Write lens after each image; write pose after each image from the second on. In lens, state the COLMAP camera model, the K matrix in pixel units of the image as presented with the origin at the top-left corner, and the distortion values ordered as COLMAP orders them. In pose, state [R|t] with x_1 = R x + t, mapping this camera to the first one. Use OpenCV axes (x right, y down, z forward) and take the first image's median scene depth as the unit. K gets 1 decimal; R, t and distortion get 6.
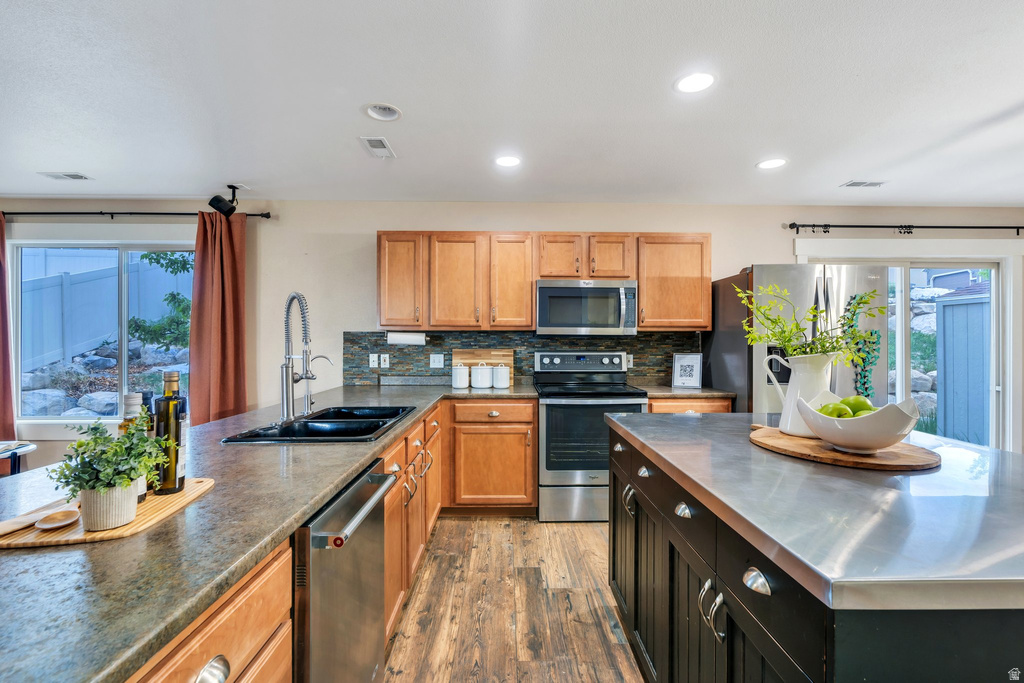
lens RADIAL K [[454.5, 0, 515.2], [0, 454.5, 338.4], [0, 0, 1]] dist [-0.010188, 0.002037]
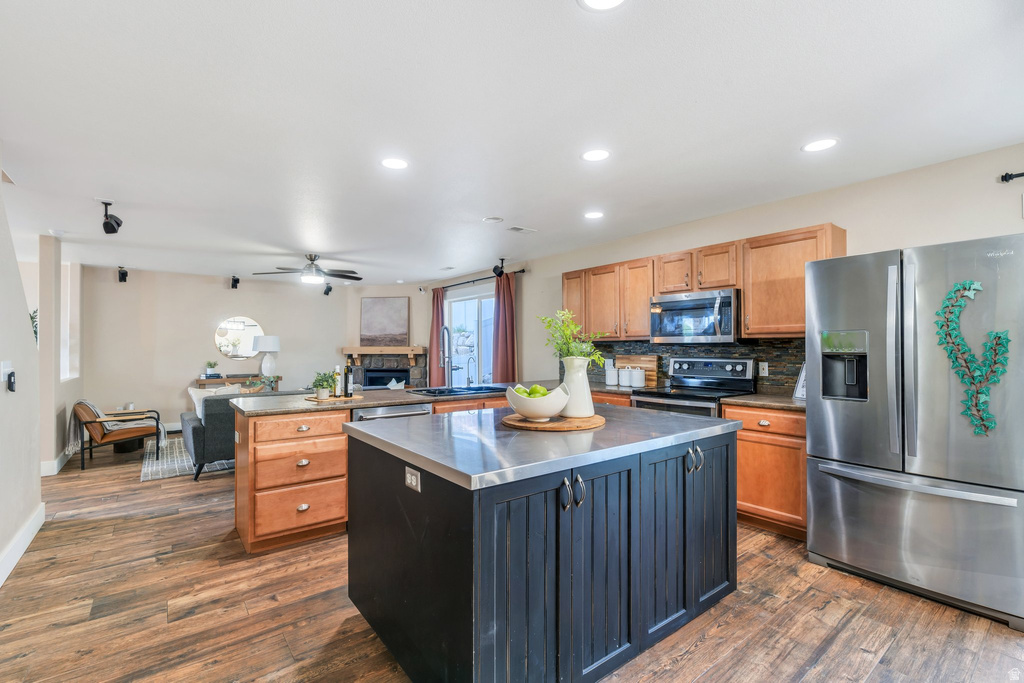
lens RADIAL K [[454.5, 0, 516.6], [0, 454.5, 345.1], [0, 0, 1]] dist [-0.010188, 0.002037]
pose [[0.603255, -0.009236, -0.797495, 0.749306], [0.010135, 0.999941, -0.003915, -0.002532], [0.797484, -0.005721, 0.603313, 0.004998]]
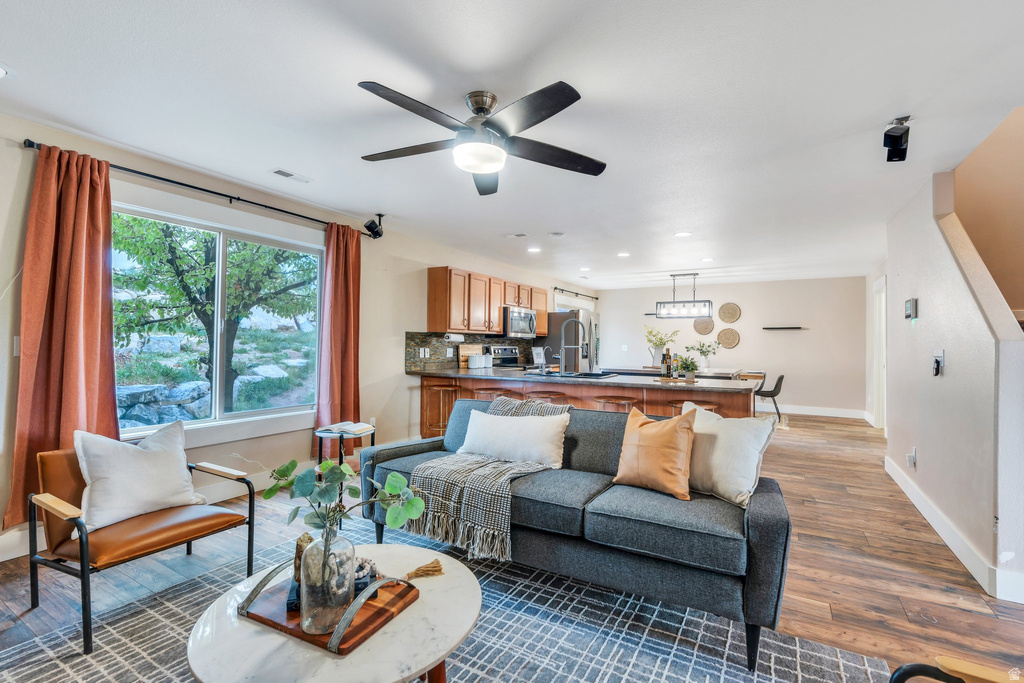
lens RADIAL K [[454.5, 0, 509.8], [0, 454.5, 336.0], [0, 0, 1]] dist [-0.010188, 0.002037]
pose [[0.534912, 0.018306, 0.844709, -1.435645], [-0.017369, 0.999792, -0.010667, 0.007844], [-0.844729, -0.008966, 0.535119, 0.015945]]
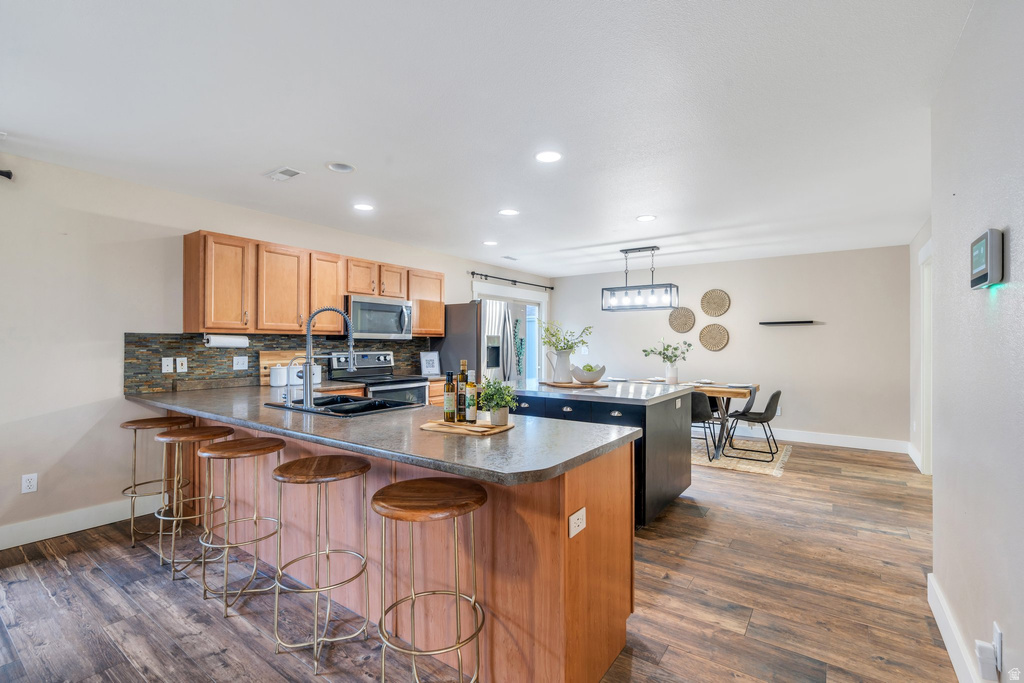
lens RADIAL K [[454.5, 0, 510.3], [0, 454.5, 340.0], [0, 0, 1]] dist [-0.010188, 0.002037]
pose [[0.599950, 0.005969, 0.800015, -0.662755], [-0.008469, 0.999964, -0.001109, -0.006552], [-0.799993, -0.006110, 0.599979, -0.105334]]
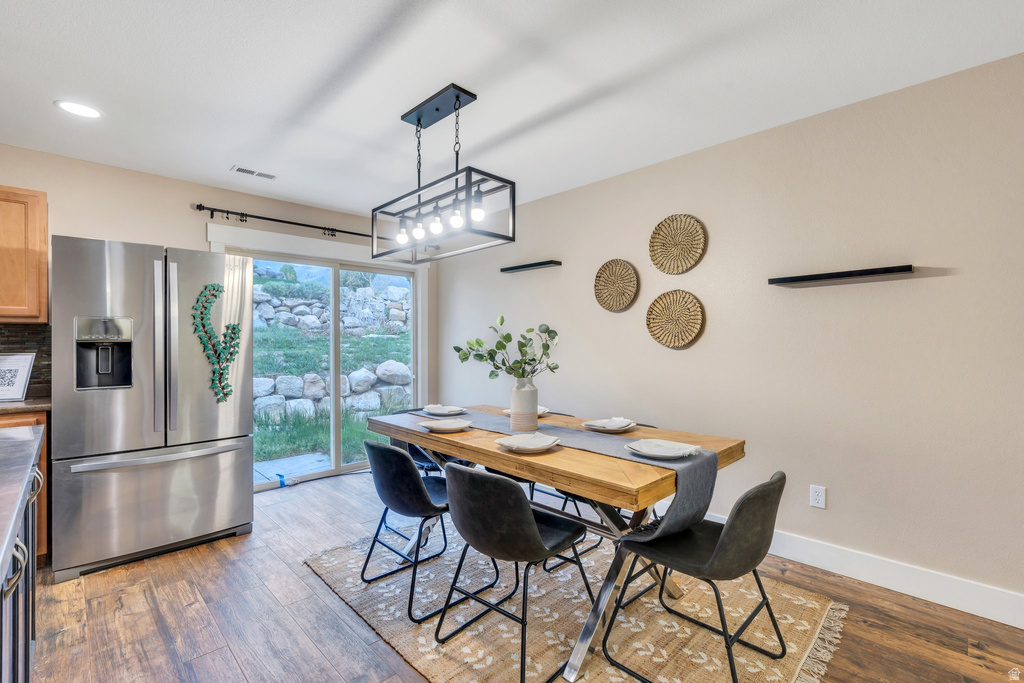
lens RADIAL K [[454.5, 0, 508.3], [0, 454.5, 340.4], [0, 0, 1]] dist [-0.010188, 0.002037]
pose [[0.727109, -0.003080, 0.686515, 0.469638], [-0.000122, 0.999989, 0.004616, 0.009096], [-0.686522, -0.003440, 0.727101, -0.067085]]
